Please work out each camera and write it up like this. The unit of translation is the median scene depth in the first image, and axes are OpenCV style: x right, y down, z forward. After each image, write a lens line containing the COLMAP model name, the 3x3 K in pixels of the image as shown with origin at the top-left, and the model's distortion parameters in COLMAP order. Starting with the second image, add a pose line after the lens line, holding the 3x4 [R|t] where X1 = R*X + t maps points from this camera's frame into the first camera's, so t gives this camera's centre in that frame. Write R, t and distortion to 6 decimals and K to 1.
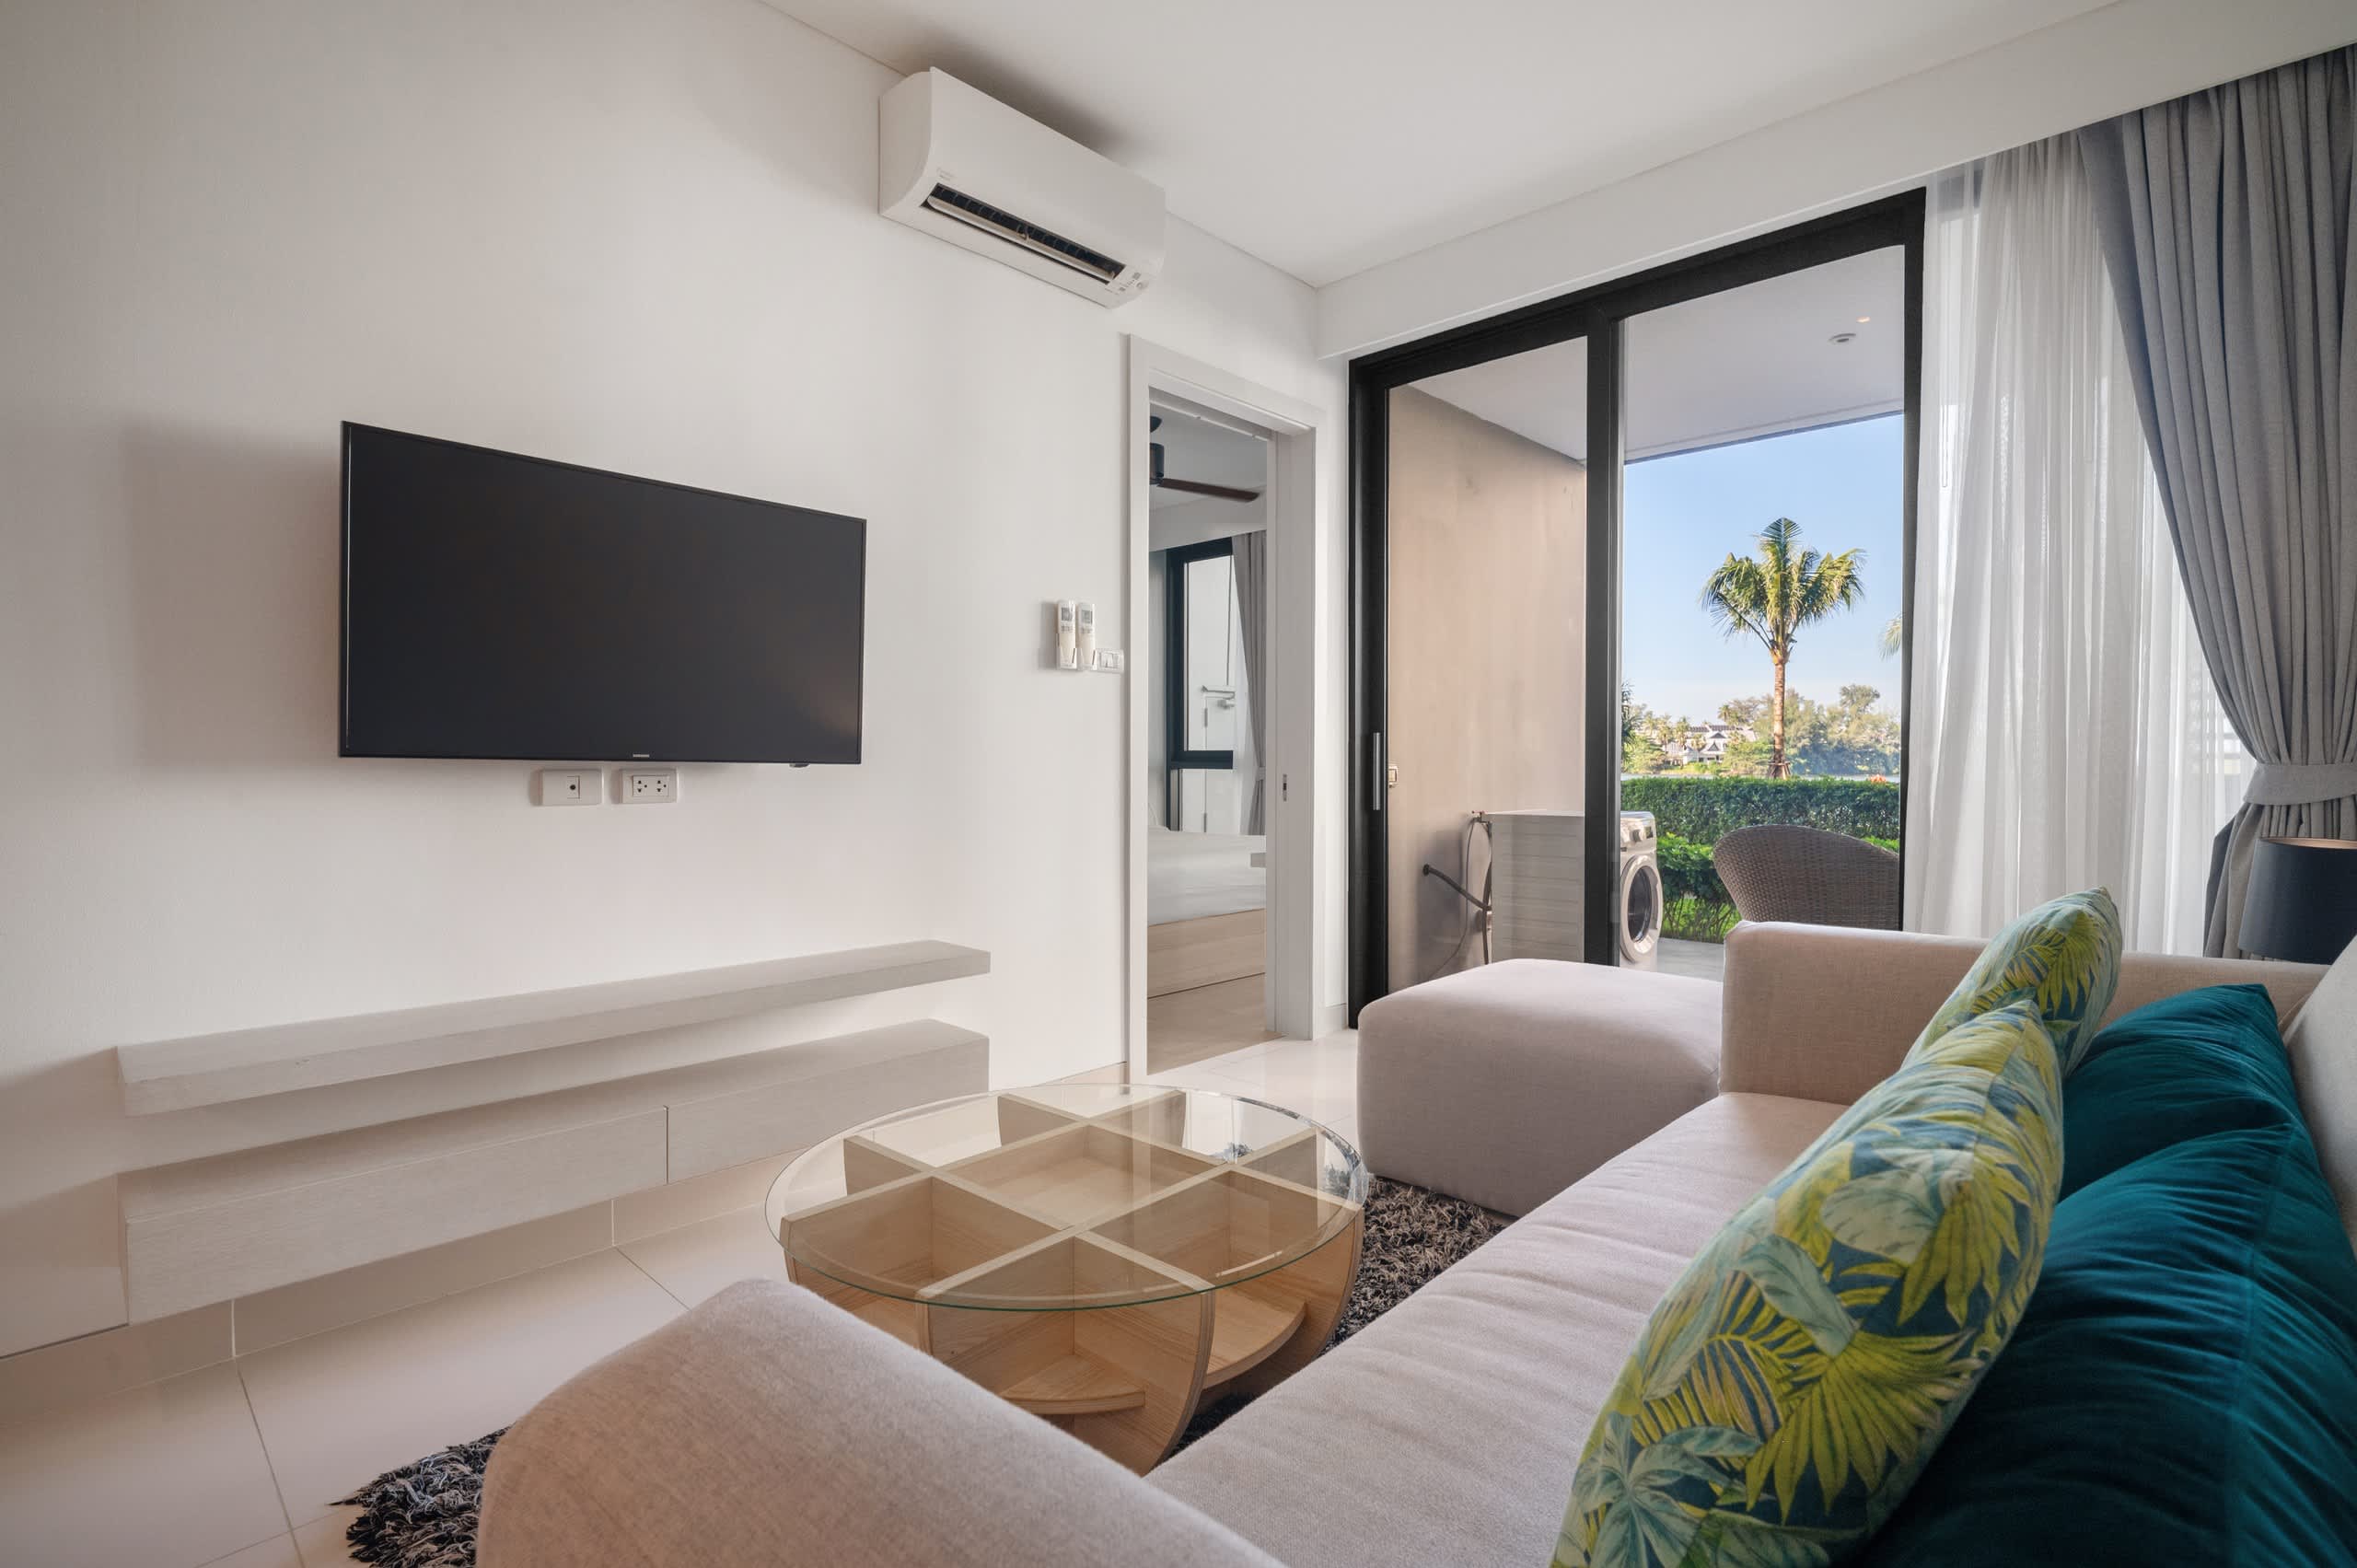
lens RADIAL K [[1109.4, 0, 1172.5], [0, 1109.4, 767.1], [0, 0, 1]] dist [-0.000236, -0.000187]
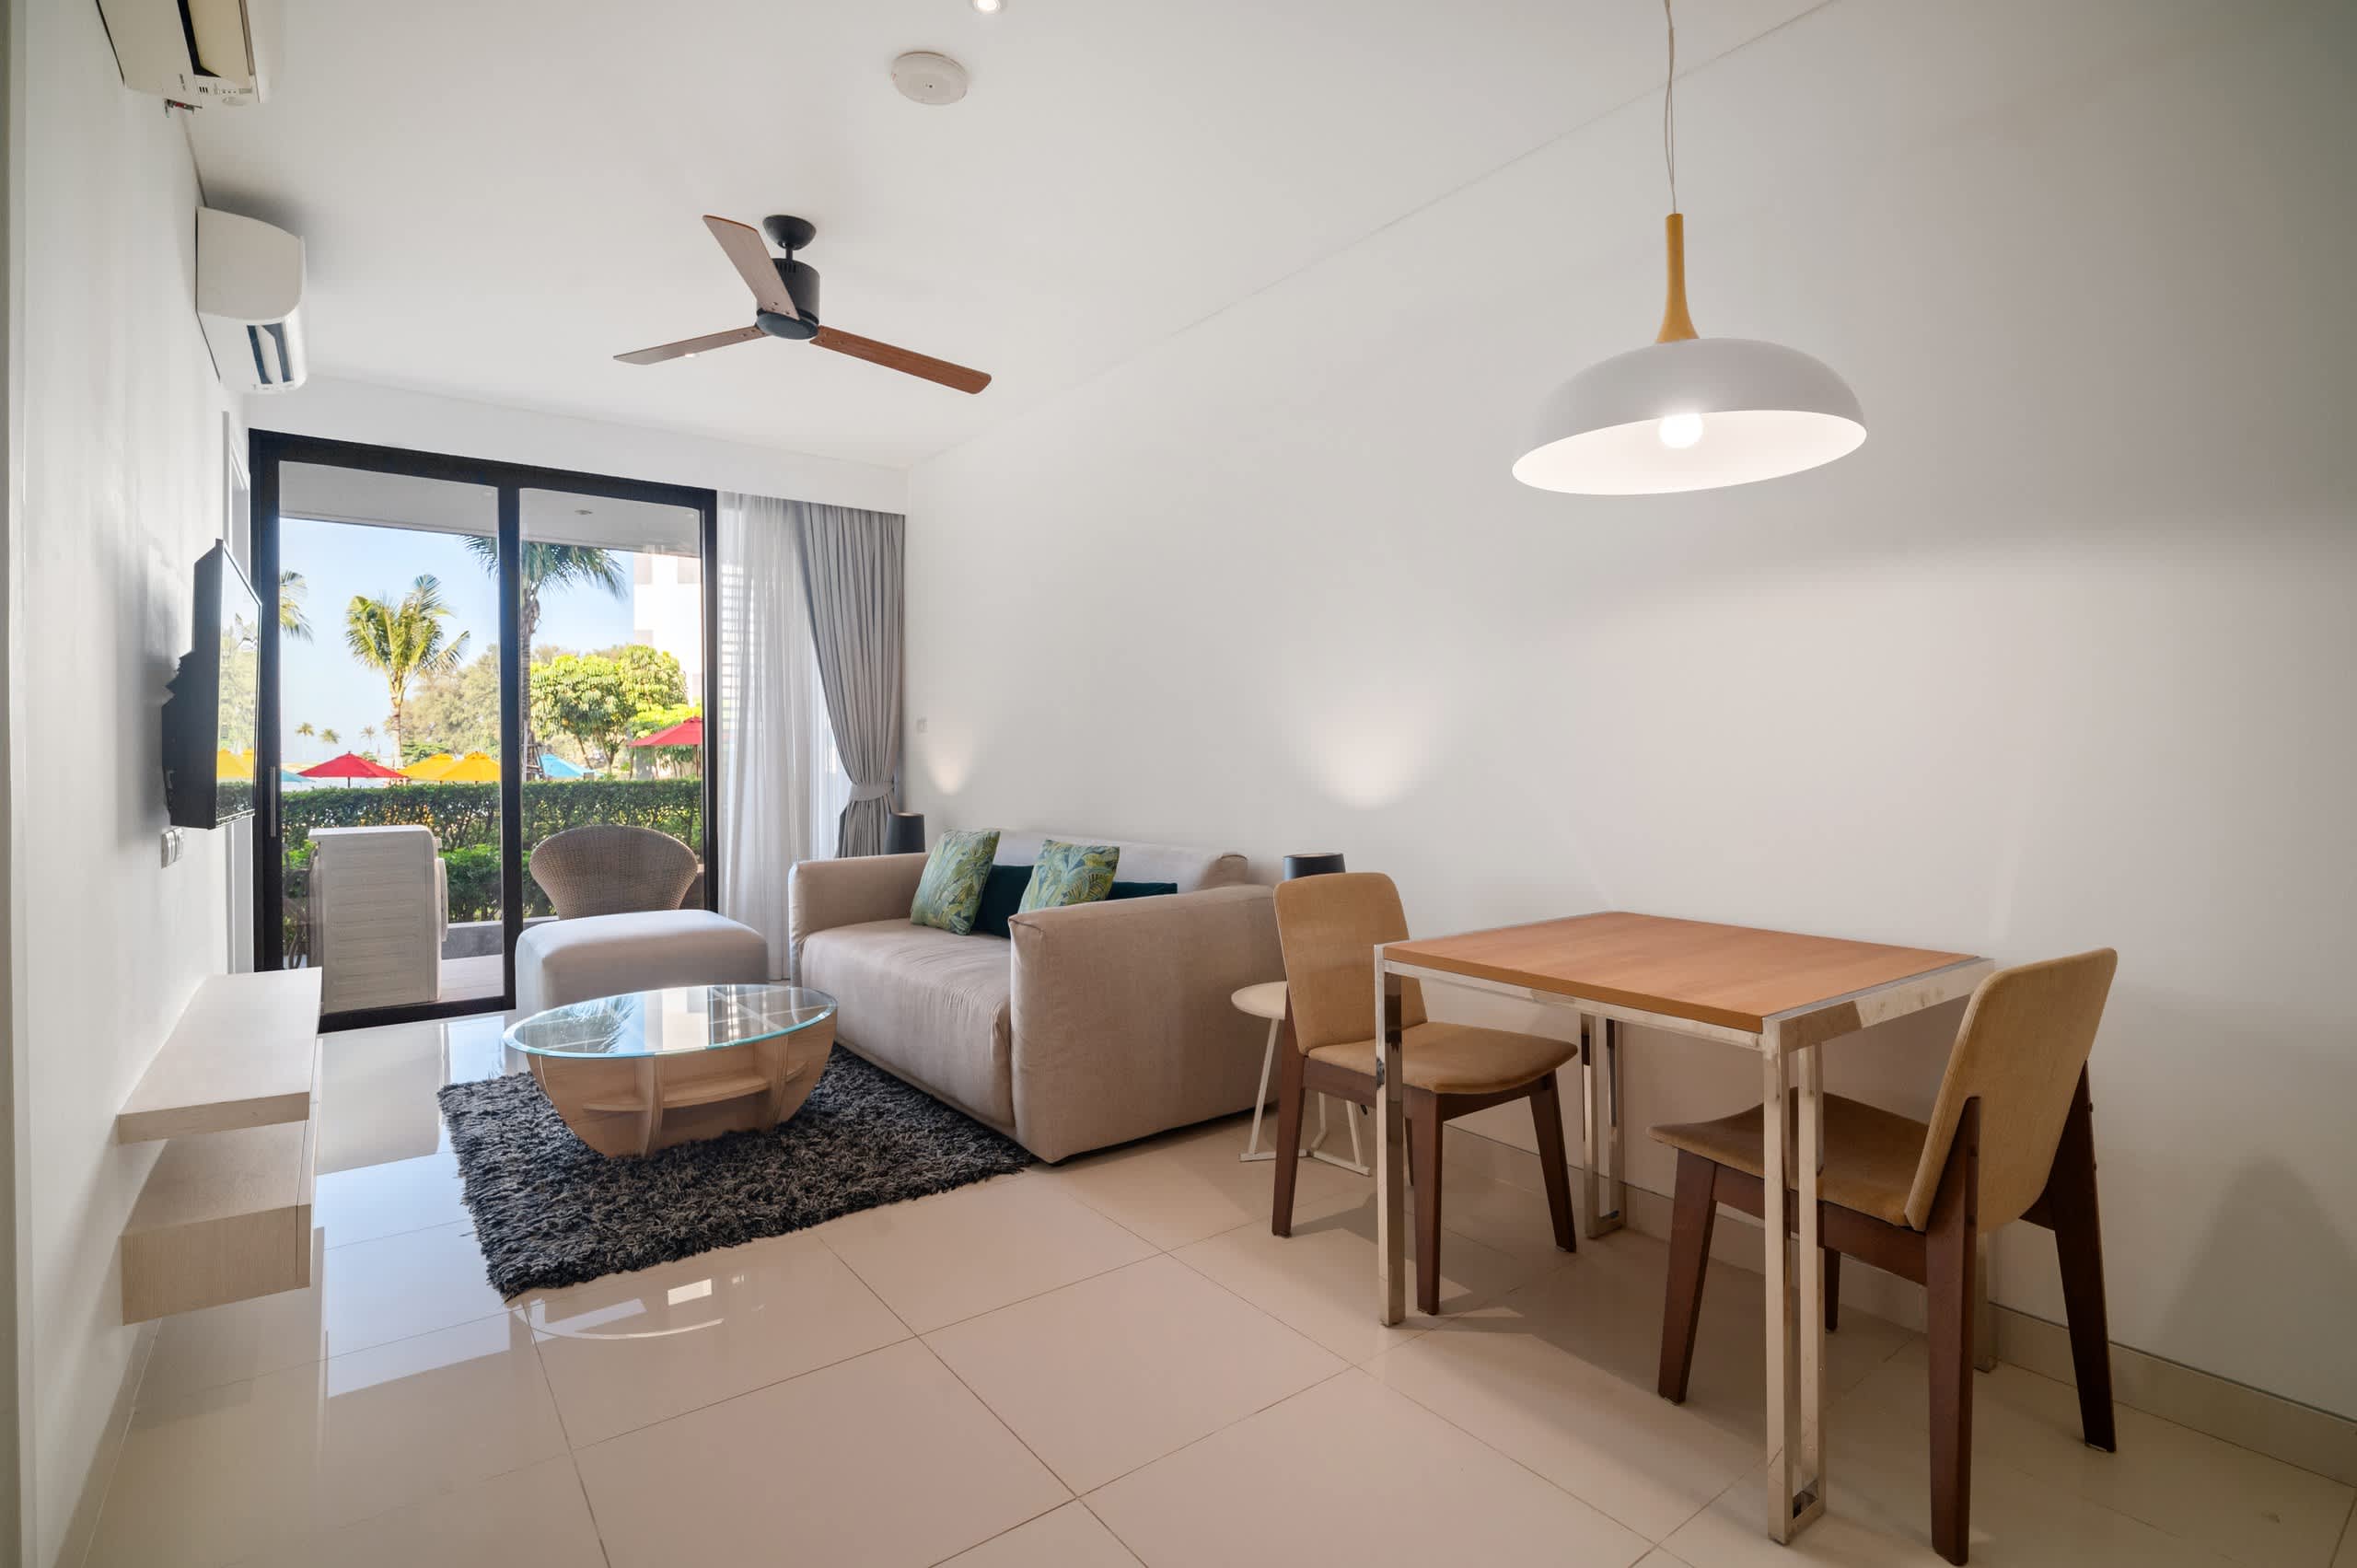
lens RADIAL K [[1109.4, 0, 1172.5], [0, 1109.4, 767.1], [0, 0, 1]] dist [-0.000236, -0.000187]
pose [[0.166089, -0.013294, 0.986021, -1.254654], [0.007770, 0.999896, 0.012172, -0.063034], [-0.986080, 0.005640, 0.166174, -0.121099]]
